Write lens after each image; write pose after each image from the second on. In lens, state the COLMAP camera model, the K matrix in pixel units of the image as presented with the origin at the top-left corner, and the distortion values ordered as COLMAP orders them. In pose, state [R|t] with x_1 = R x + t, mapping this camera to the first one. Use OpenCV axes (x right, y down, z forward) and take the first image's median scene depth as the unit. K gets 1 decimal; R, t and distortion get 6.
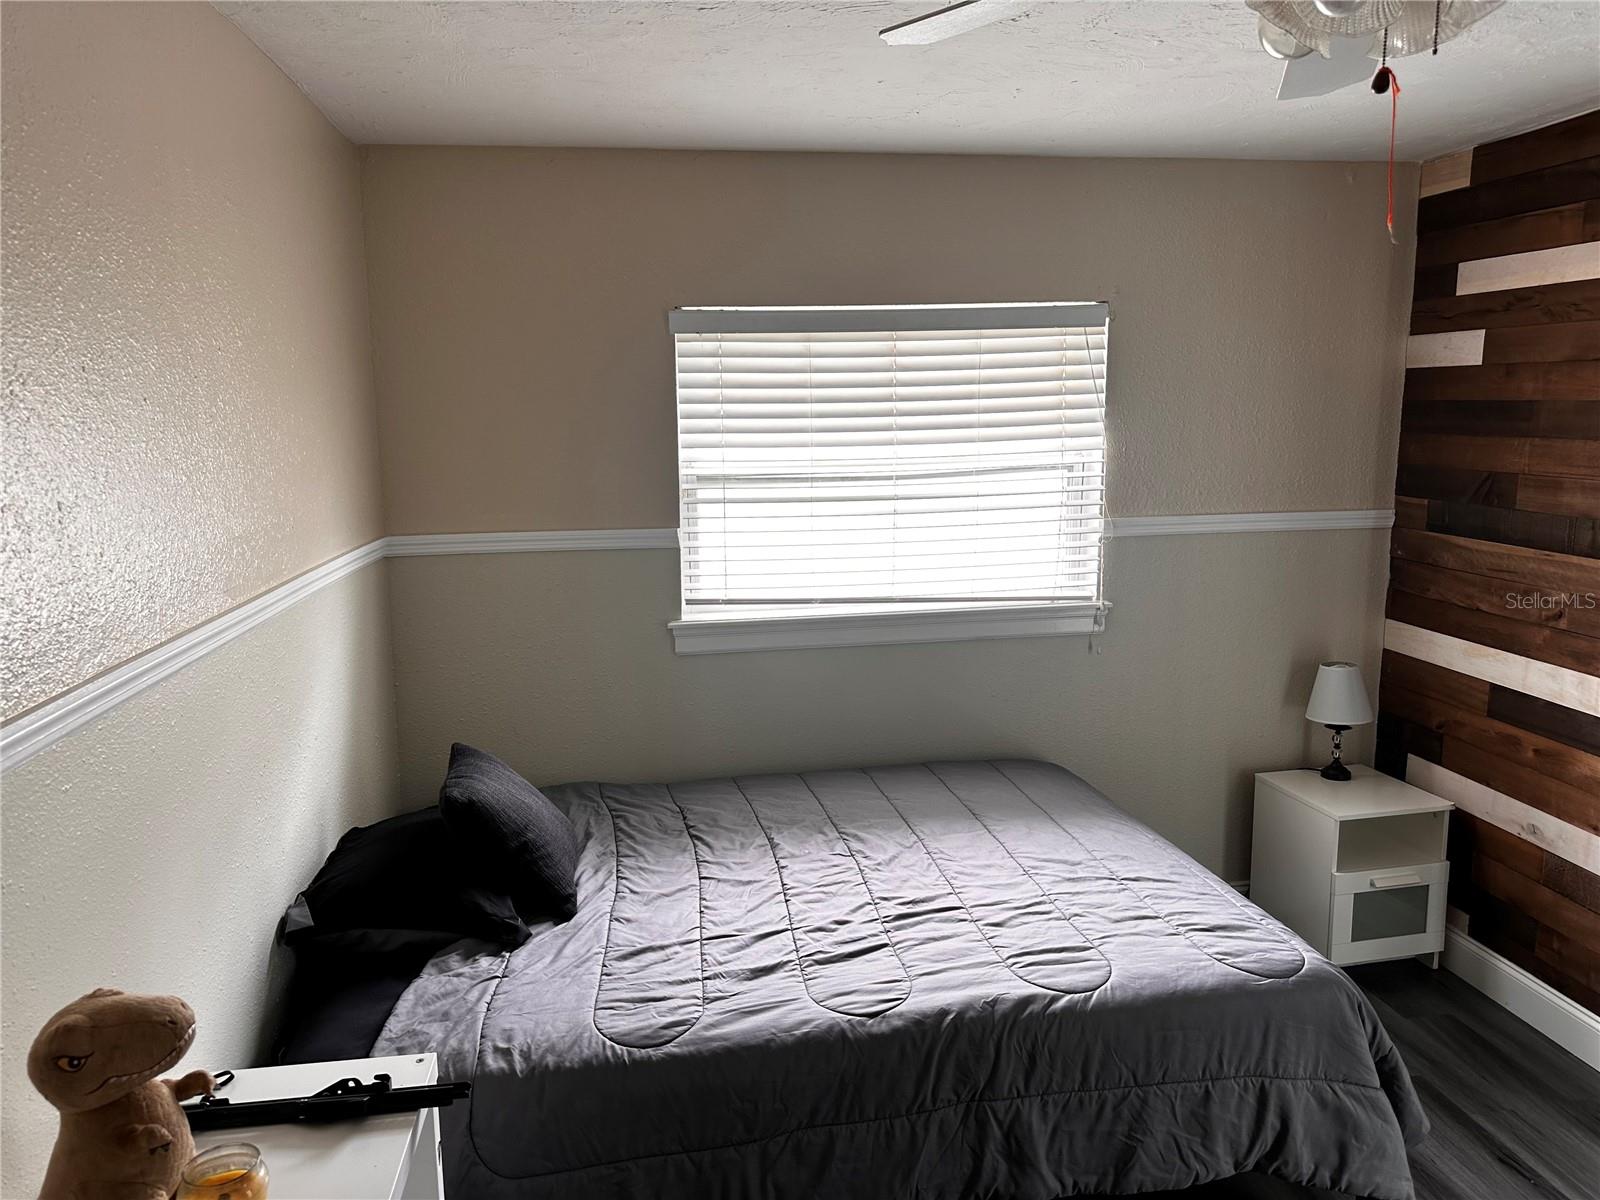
lens RADIAL K [[1106.0, 0, 800.0], [0, 1106.0, 600.0], [0, 0, 1]] dist [-0.010888, -0.004950]
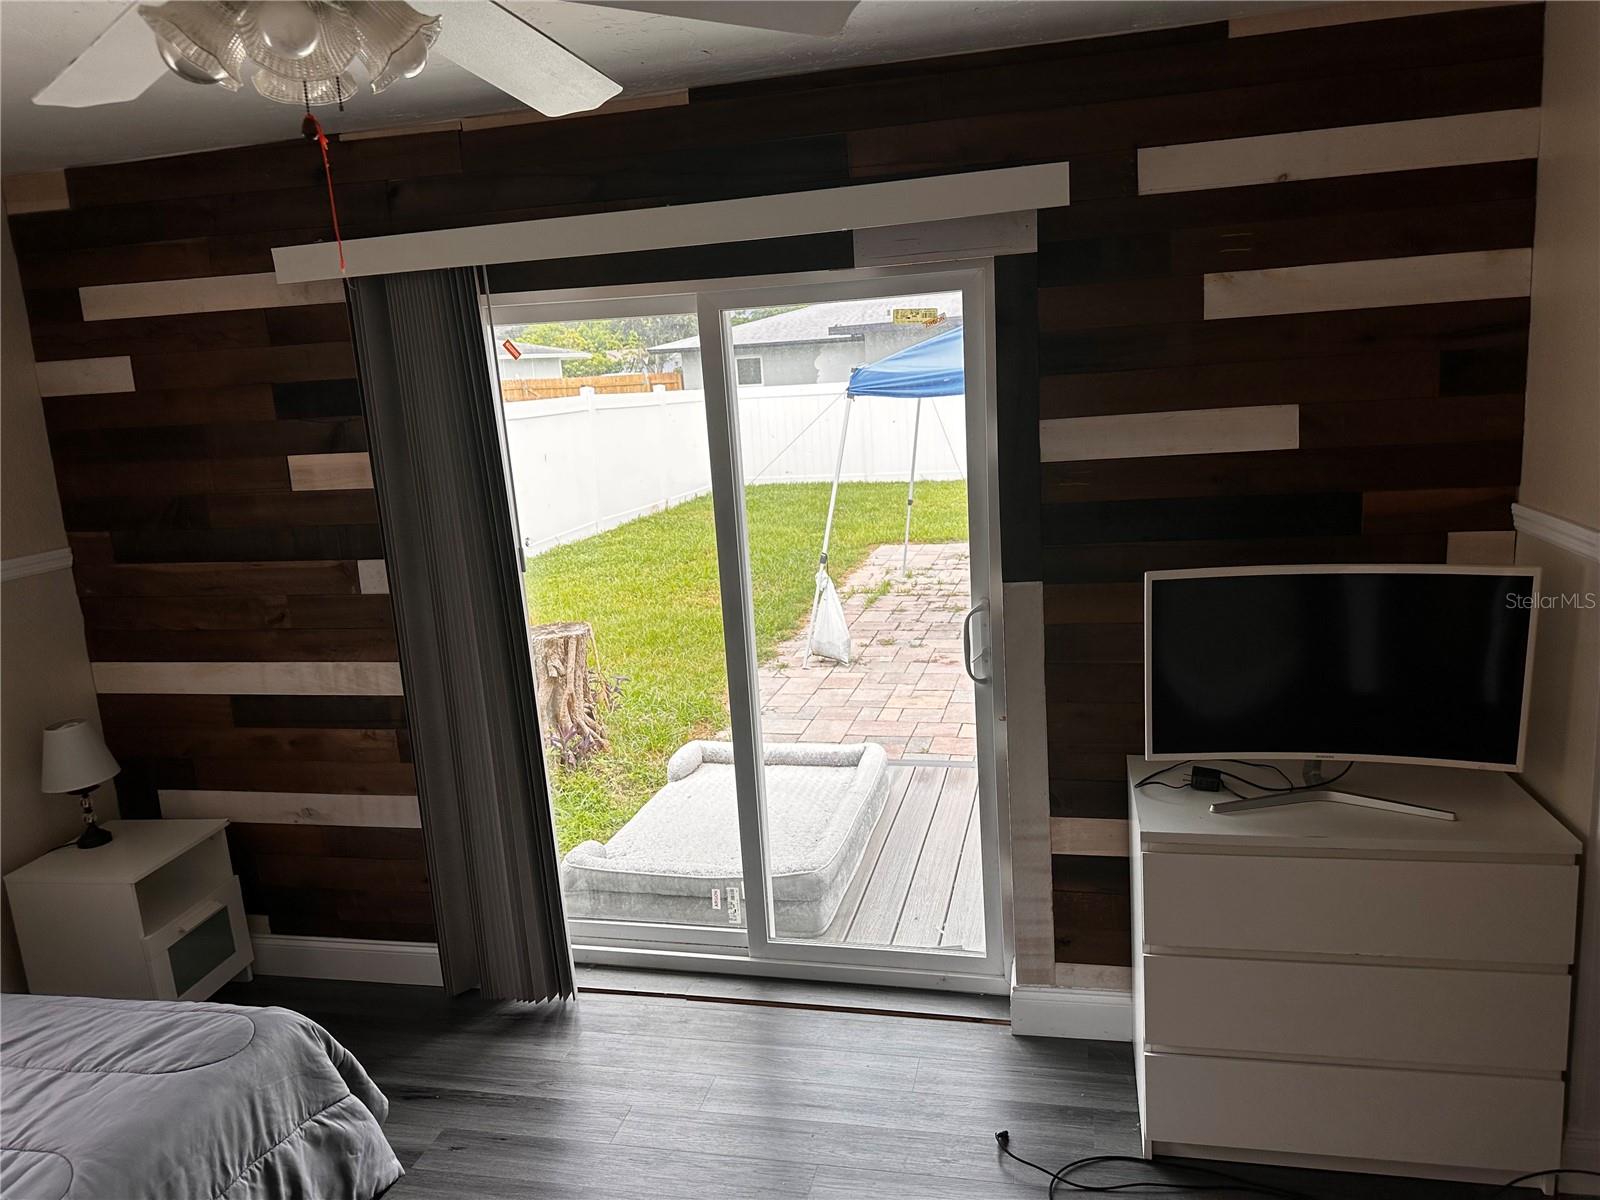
lens RADIAL K [[1110.2, 0, 800.1], [0, 1110.2, 581.5], [0, 0, 1]] dist [0.034529, -0.041839]
pose [[0.365154, -0.185631, 0.912252, -0.116073], [0.215075, 0.970230, 0.111339, -0.029891], [-0.905762, 0.155546, 0.394208, 0.080895]]
